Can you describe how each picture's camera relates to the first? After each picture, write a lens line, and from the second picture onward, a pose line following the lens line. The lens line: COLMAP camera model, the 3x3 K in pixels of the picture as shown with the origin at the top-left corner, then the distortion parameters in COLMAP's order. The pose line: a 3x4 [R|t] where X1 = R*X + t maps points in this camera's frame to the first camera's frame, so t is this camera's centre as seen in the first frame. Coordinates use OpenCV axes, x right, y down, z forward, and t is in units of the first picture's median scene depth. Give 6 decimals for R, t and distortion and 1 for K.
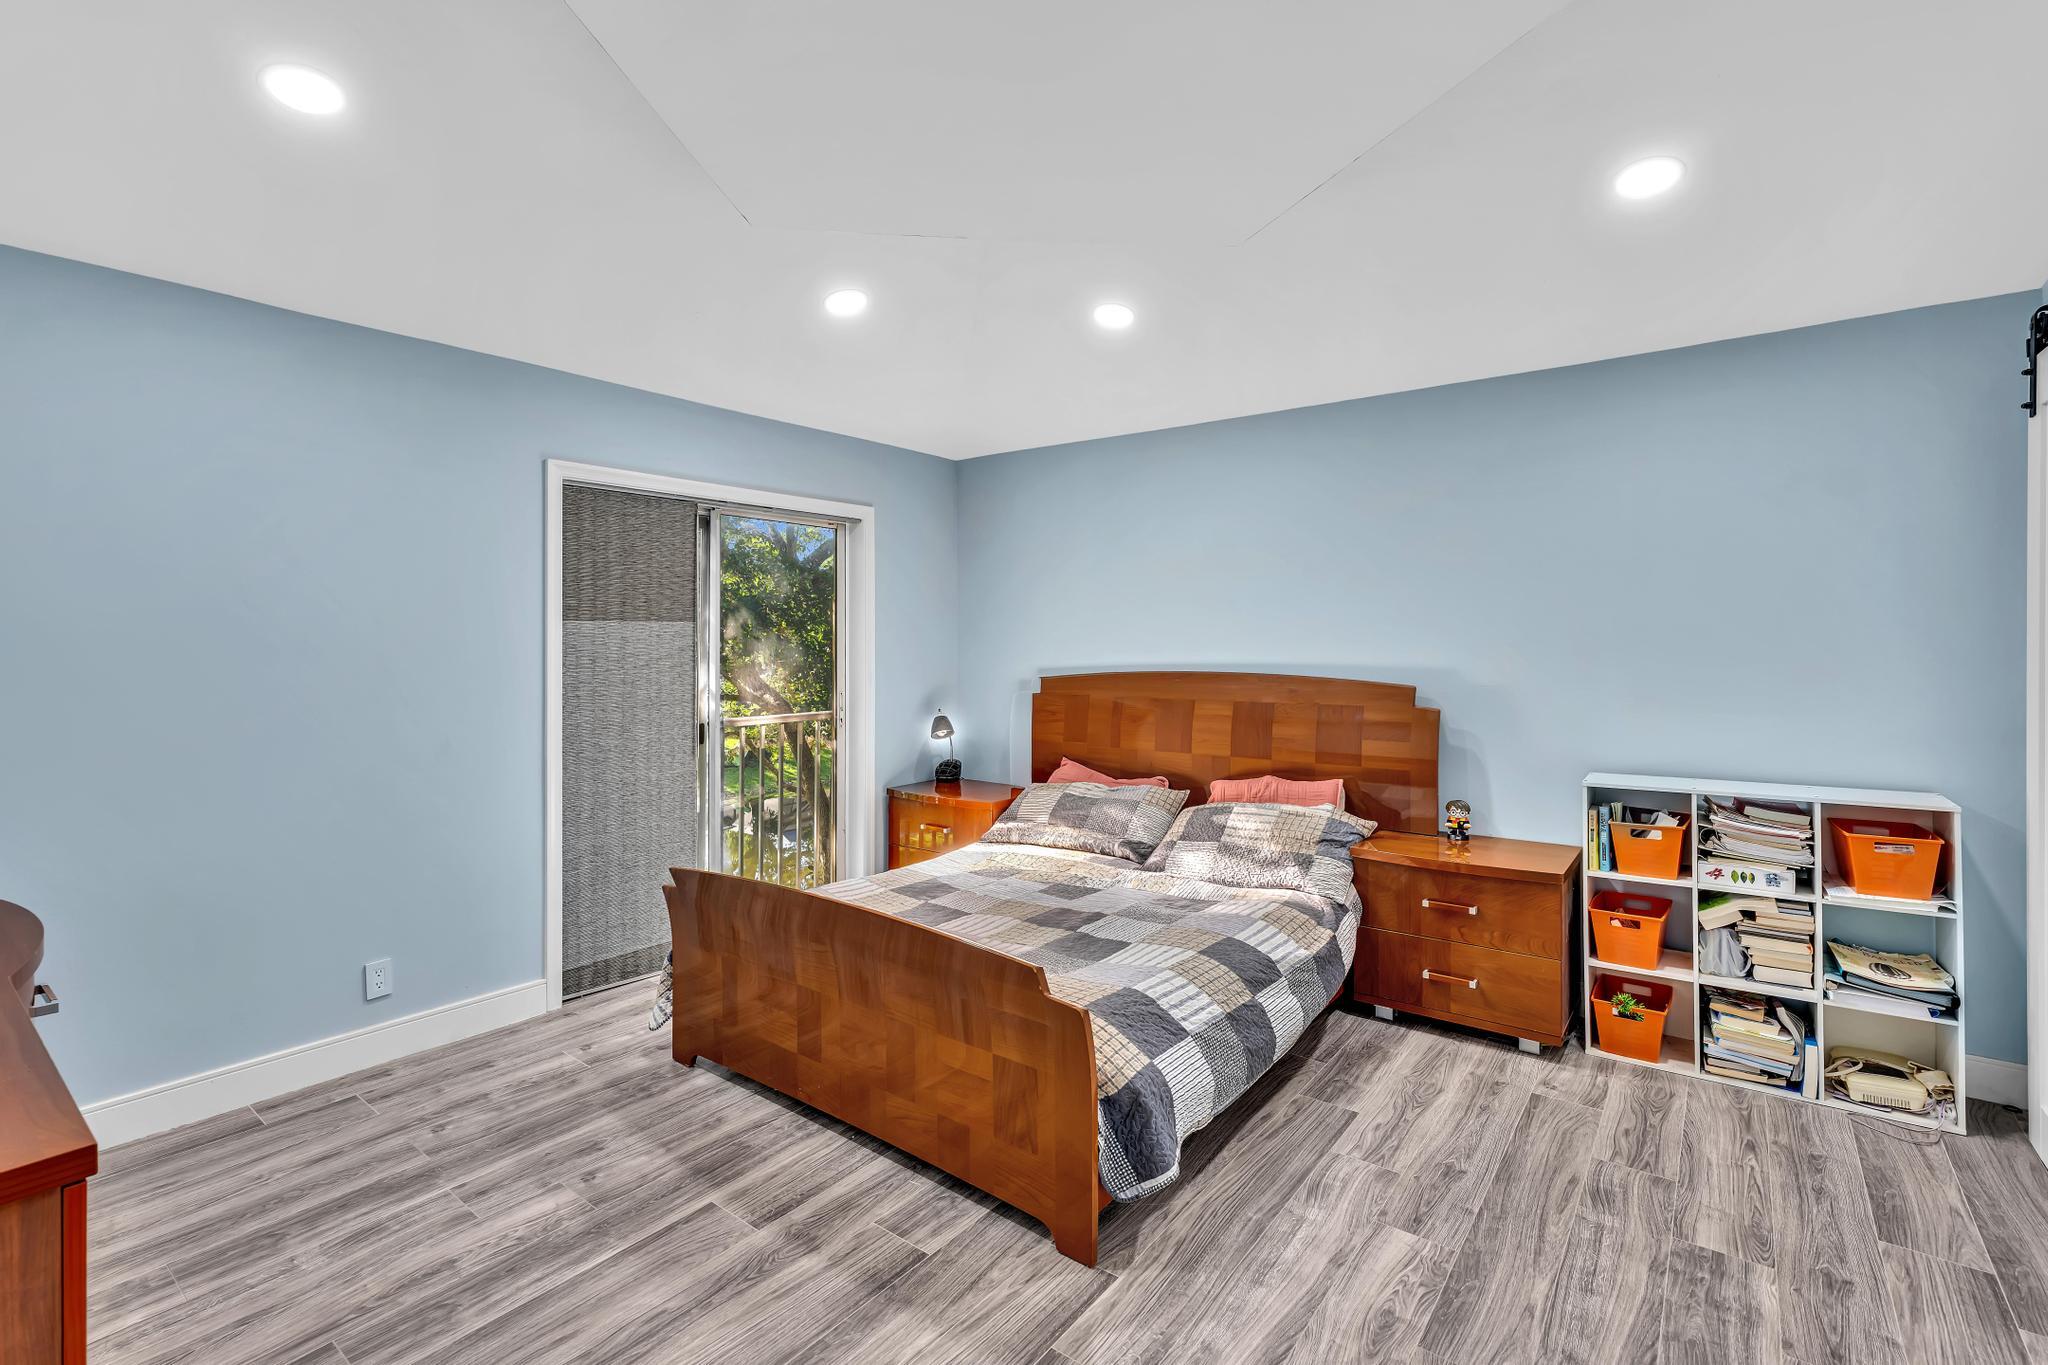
lens RADIAL K [[924.1, 0, 1016.5], [0, 924.1, 639.1], [0, 0, 1]] dist [-0.004276, 0.002521]
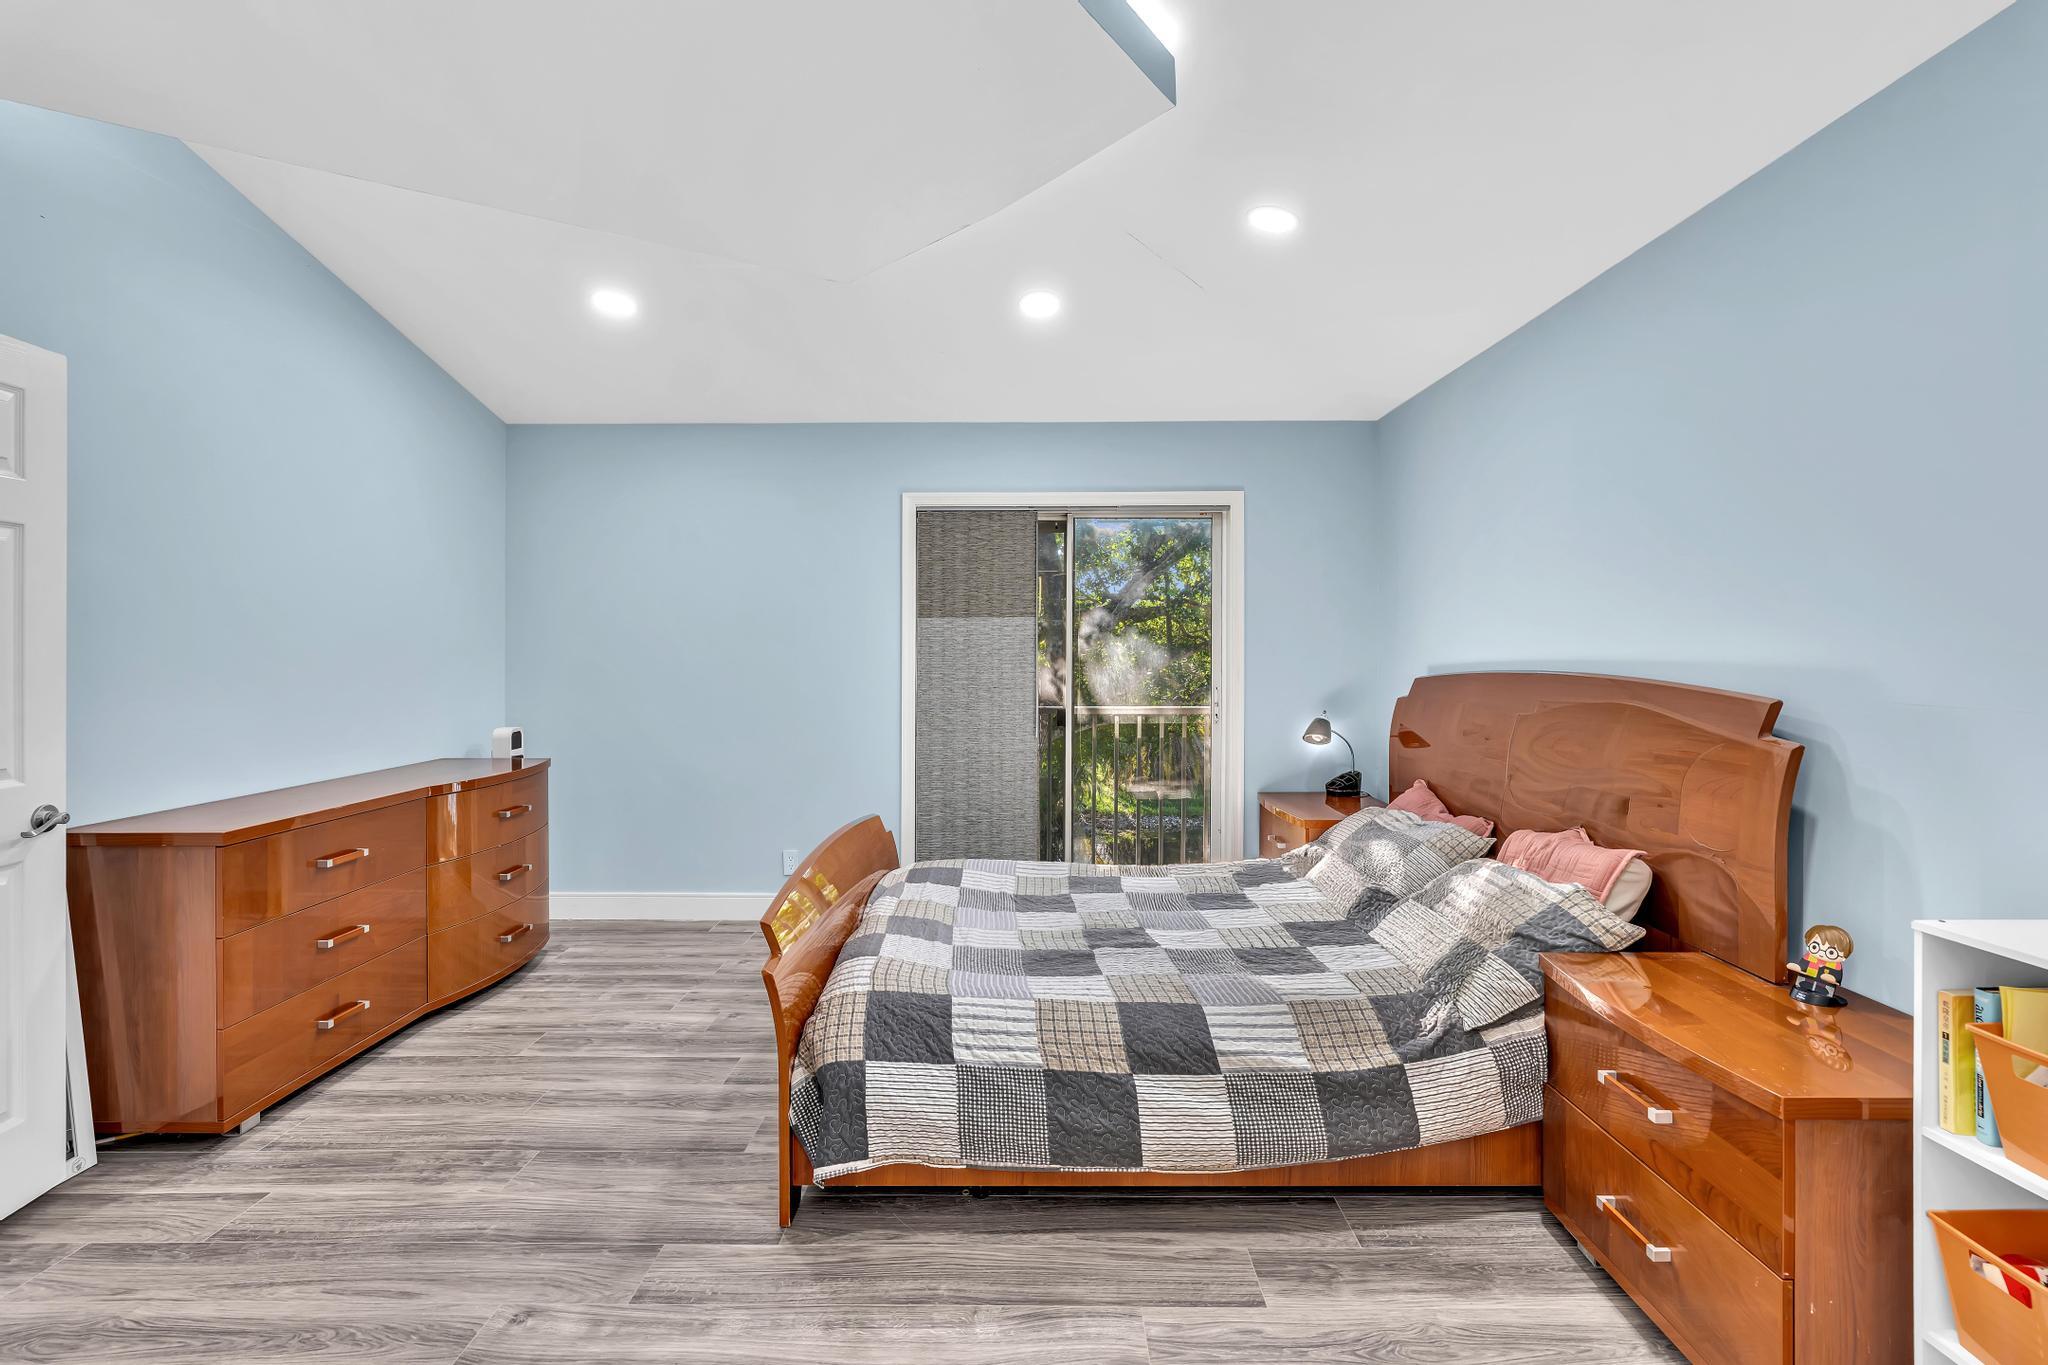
lens RADIAL K [[924.1, 0, 1021.1], [0, 924.1, 652.3], [0, 0, 1]] dist [-0.004276, 0.002521]
pose [[0.609439, 0.004090, -0.792822, 0.602013], [0.001633, 0.999978, 0.006414, 0.019336], [0.792831, -0.005204, 0.609419, 0.334323]]
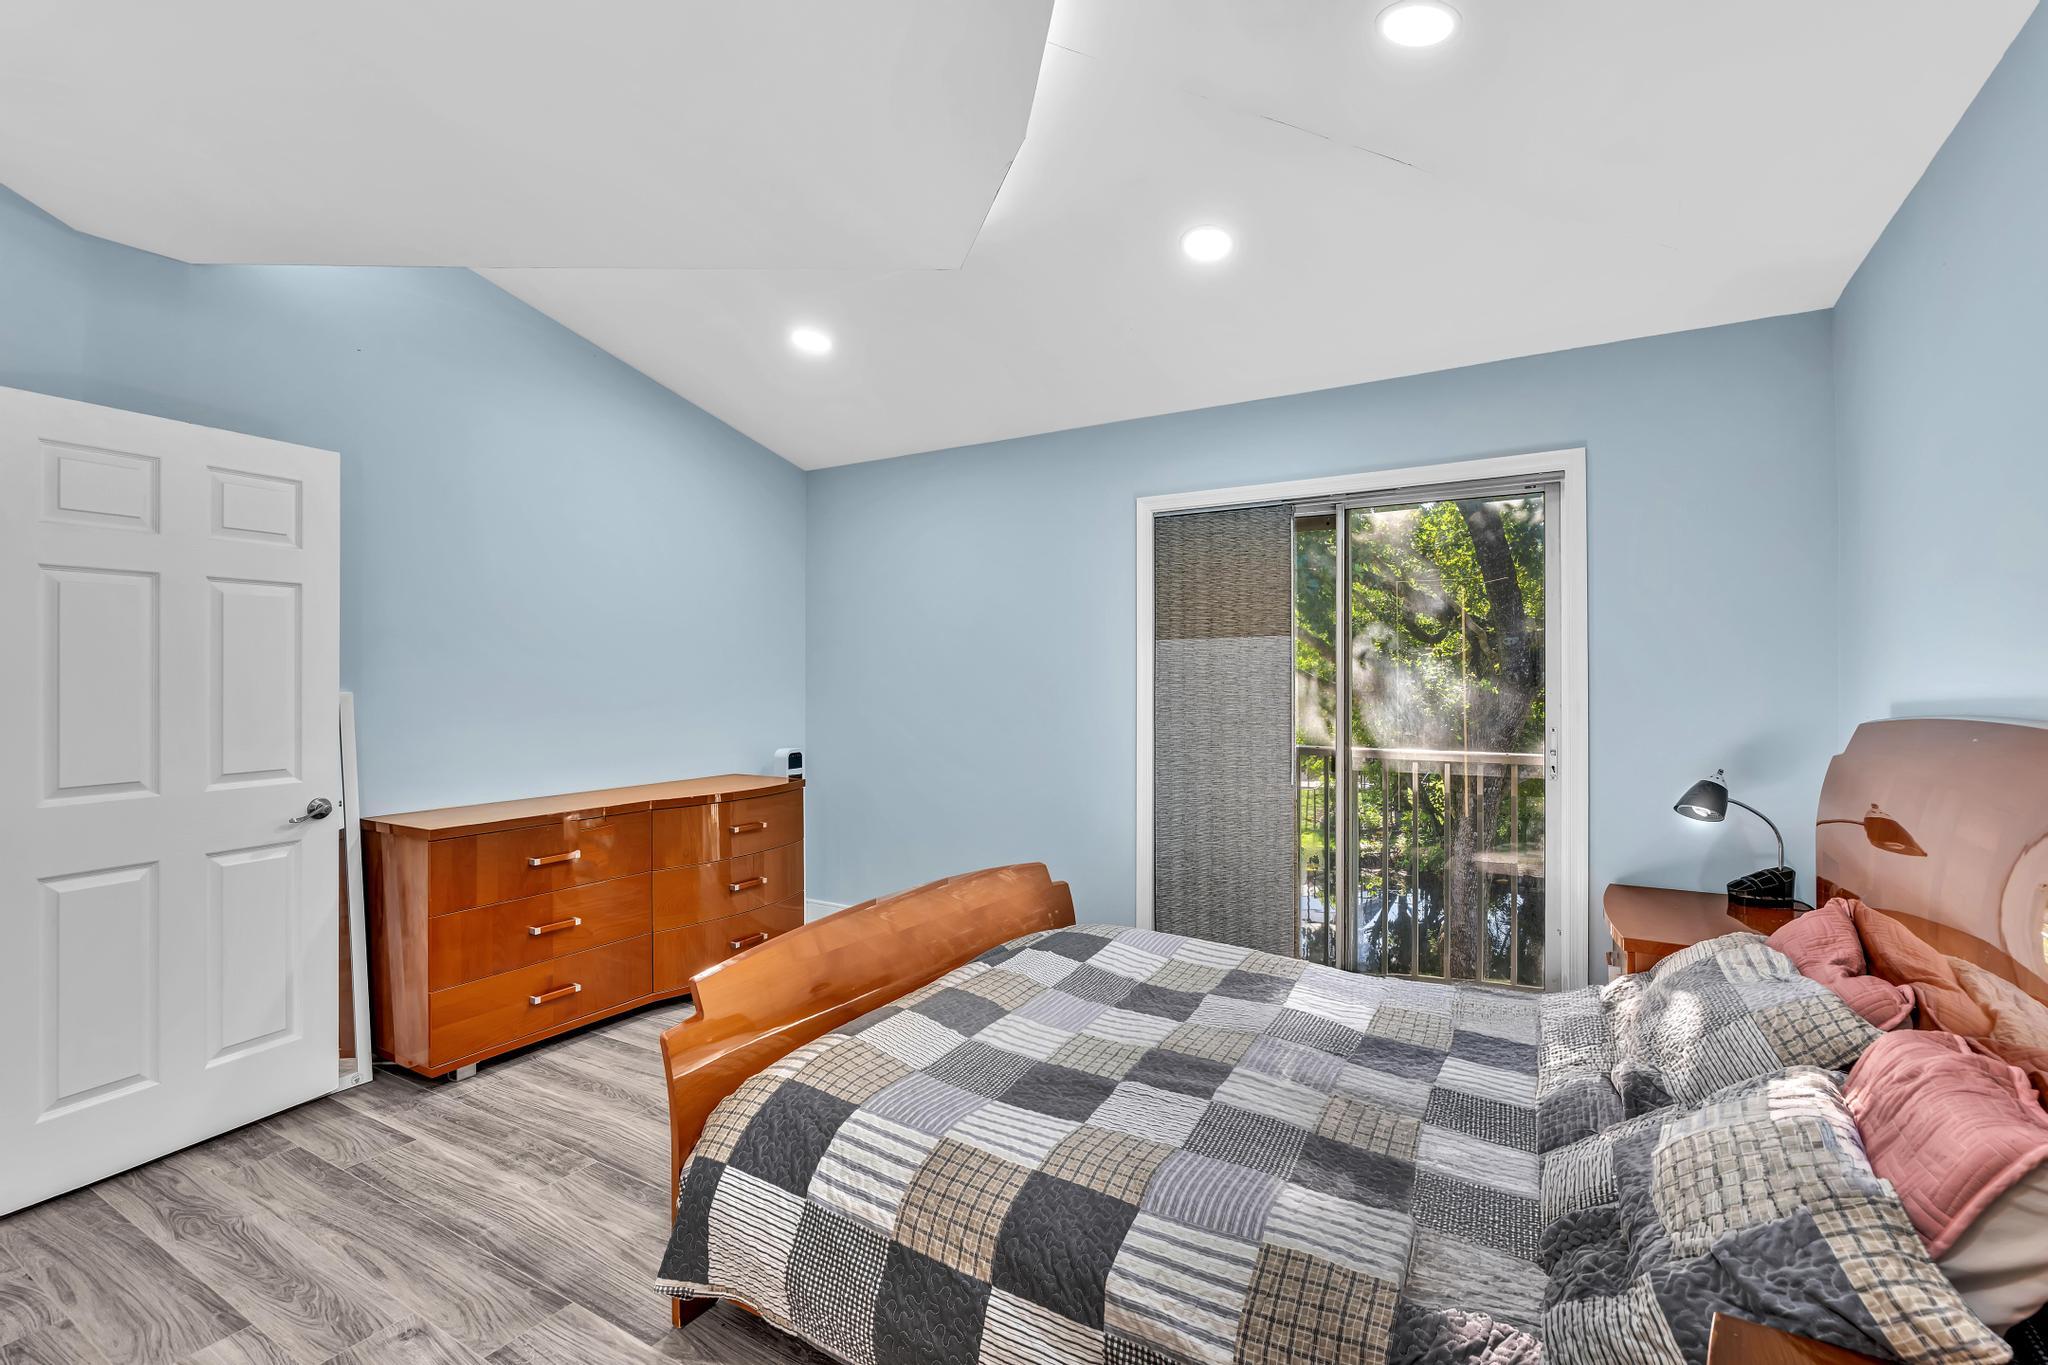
lens RADIAL K [[924.1, 0, 1029.1], [0, 924.1, 674.2], [0, 0, 1]] dist [-0.004276, 0.002521]
pose [[0.125442, 0.000244, -0.992101, 0.590644], [0.005587, 0.999984, 0.000952, 0.019010], [0.992085, -0.005662, 0.125439, 0.705011]]
